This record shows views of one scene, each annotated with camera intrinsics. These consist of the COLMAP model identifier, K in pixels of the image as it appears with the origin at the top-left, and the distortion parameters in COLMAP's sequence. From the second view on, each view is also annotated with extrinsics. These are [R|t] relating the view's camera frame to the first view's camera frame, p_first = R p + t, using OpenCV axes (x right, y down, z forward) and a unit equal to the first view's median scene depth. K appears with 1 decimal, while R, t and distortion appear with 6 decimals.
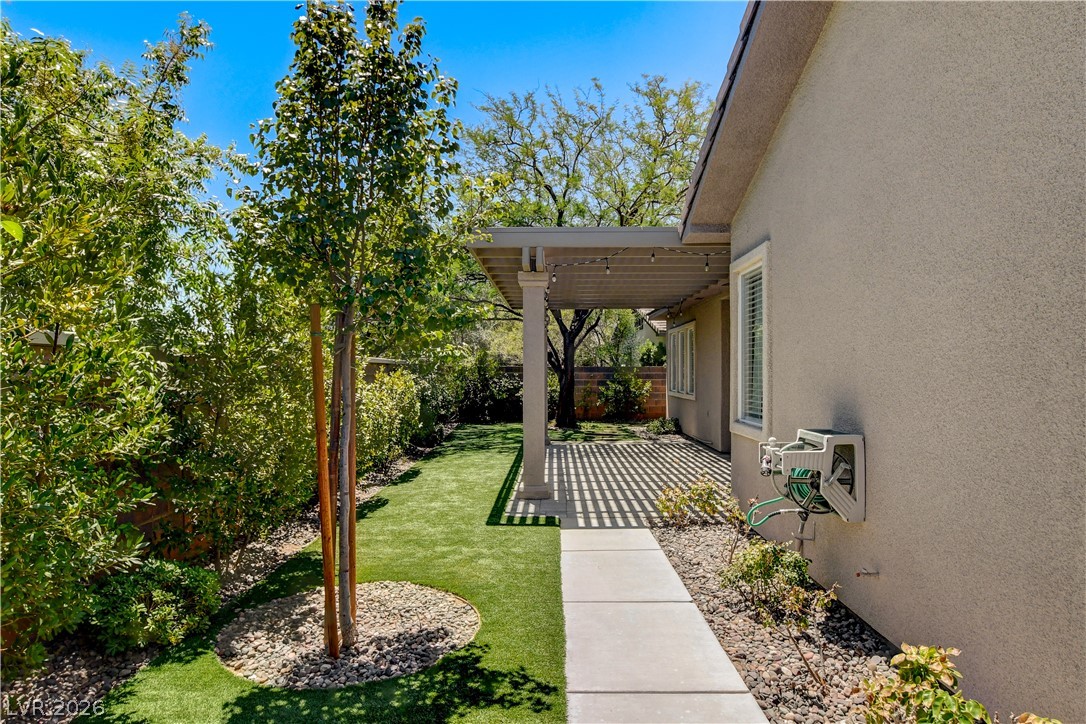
lens RADIAL K [[652.3, 0, 543.0], [0, 652.3, 362.0], [0, 0, 1]] dist [-0.012982, 0.000347]
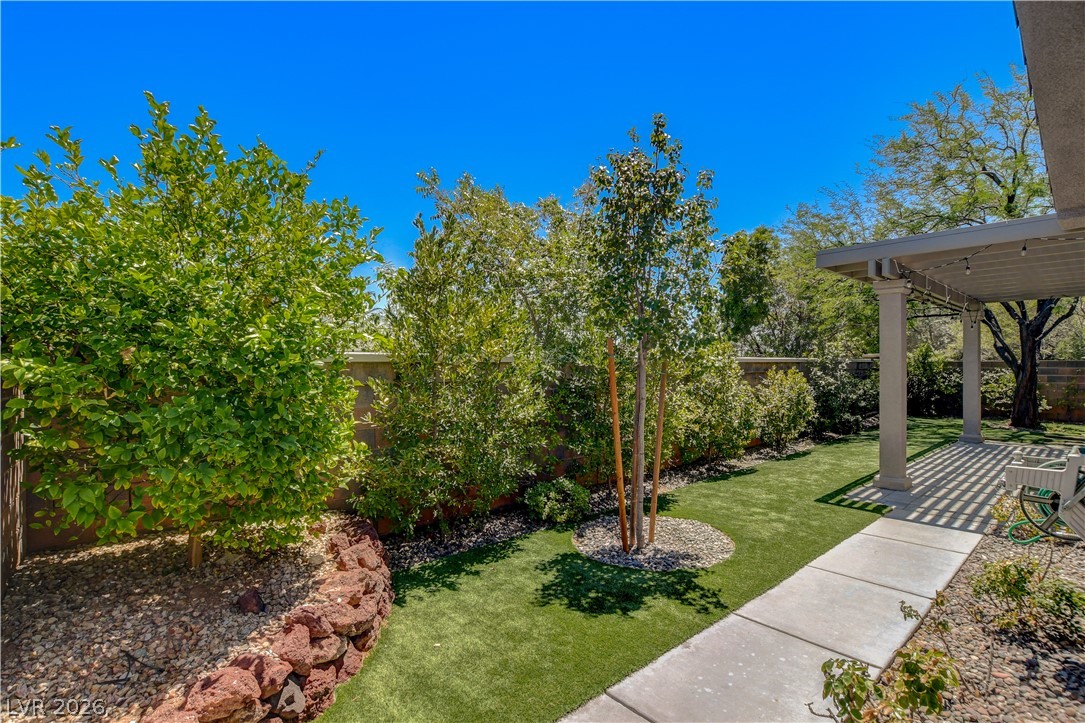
lens RADIAL K [[541.9, 0, 542.5], [0, 541.9, 361.5], [0, 0, 1]] dist [-0.007501, 0.001976]
pose [[0.654088, -0.007856, -0.756378, 0.506114], [0.019405, 0.999791, 0.006396, -0.035064], [0.756170, -0.018861, 0.654104, -0.044117]]
